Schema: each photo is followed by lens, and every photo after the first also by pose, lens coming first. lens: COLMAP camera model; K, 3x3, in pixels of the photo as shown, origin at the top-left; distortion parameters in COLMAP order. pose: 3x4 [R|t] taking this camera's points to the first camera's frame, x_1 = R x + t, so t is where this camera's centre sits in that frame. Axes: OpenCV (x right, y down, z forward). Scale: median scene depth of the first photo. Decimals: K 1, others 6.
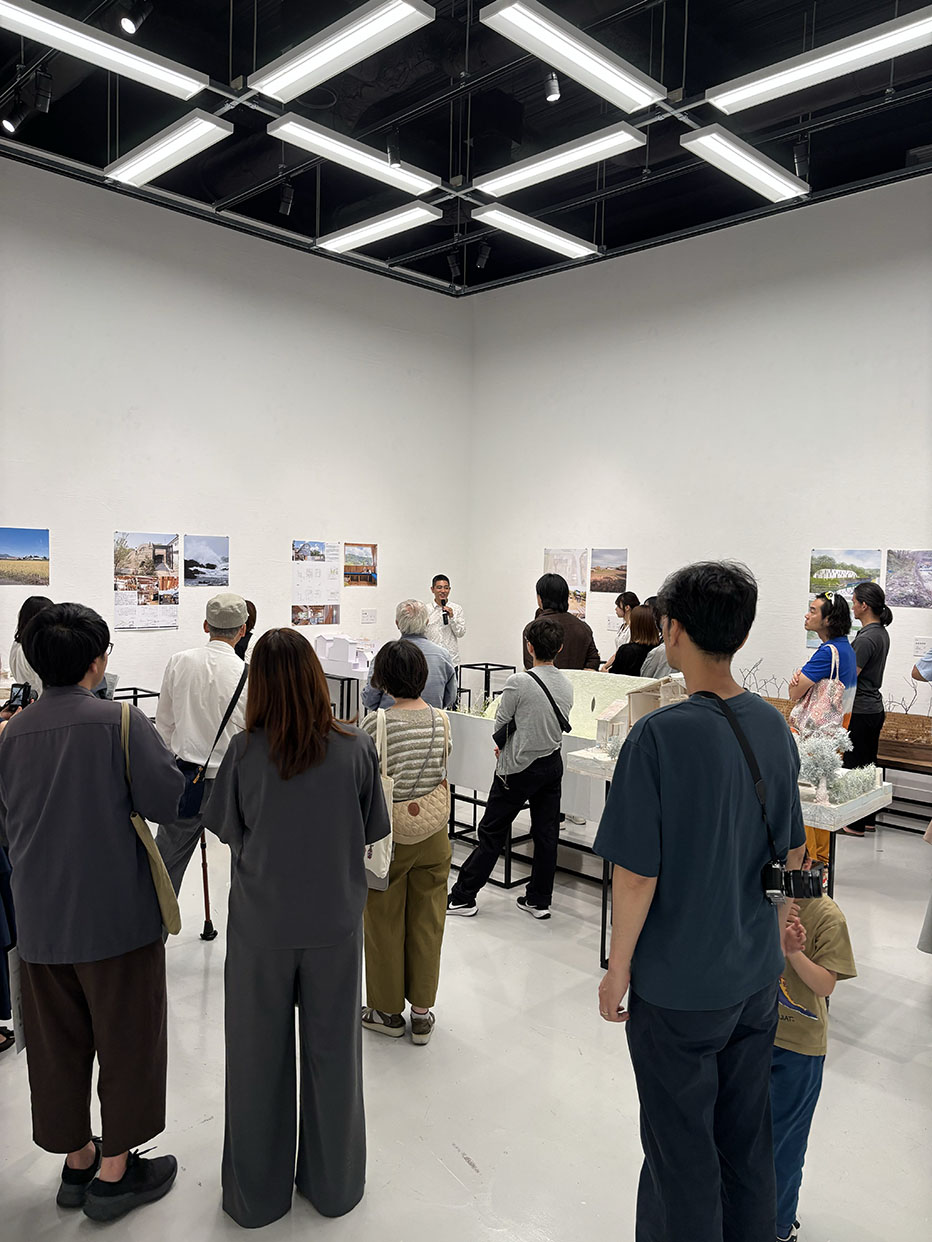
lens RADIAL K [[916.5, 0, 462.6], [0, 916.5, 632.0], [0, 0, 1]] dist [0.043452, -0.004902]
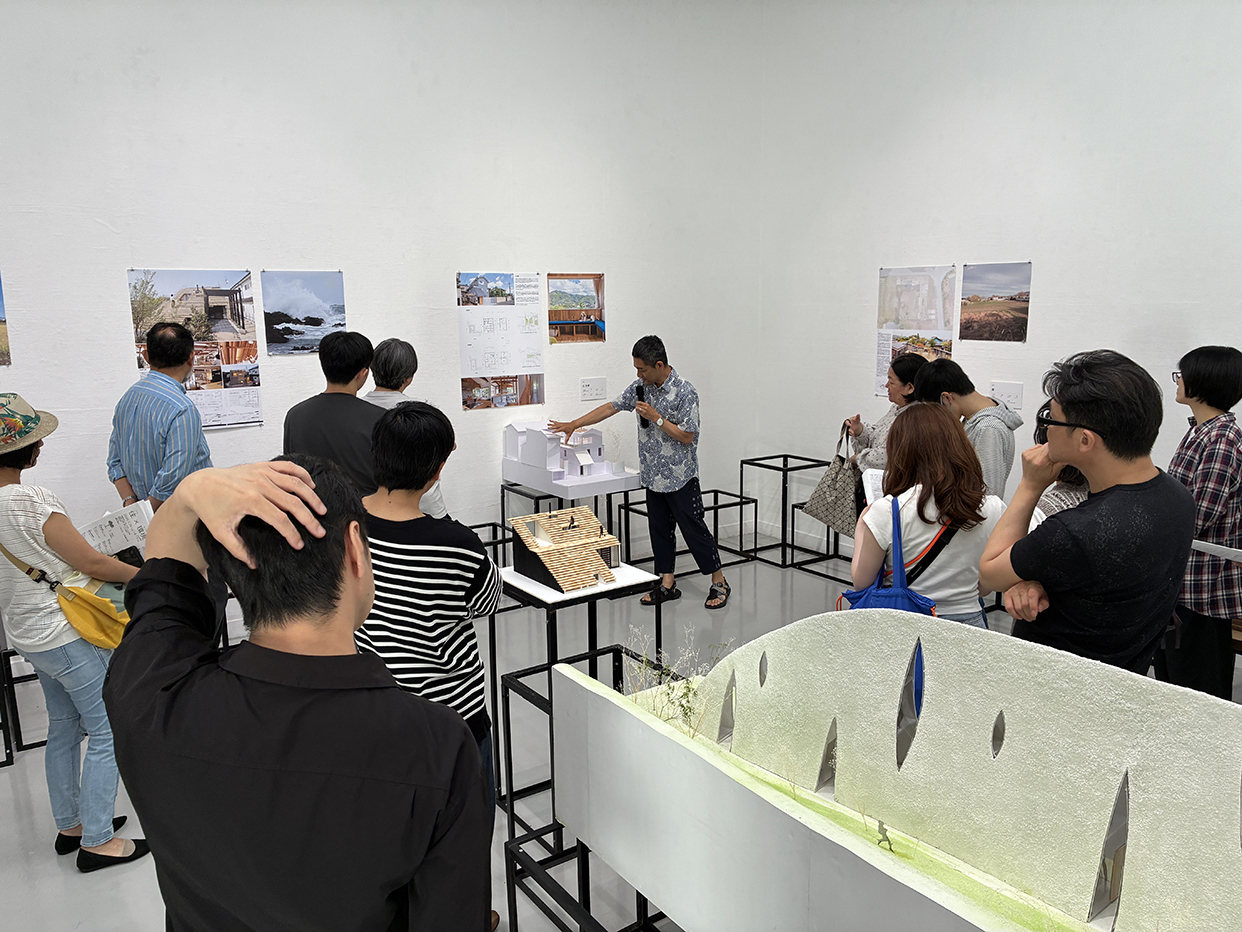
lens RADIAL K [[965.0, 0, 615.0], [0, 965.0, 472.5], [0, 0, 1]] dist [0.039508, -0.009847]
pose [[0.981851, -0.004527, -0.189598, 0.045513], [0.024278, 0.994490, 0.101985, -0.031693], [0.188091, -0.104738, 0.976551, 0.391152]]
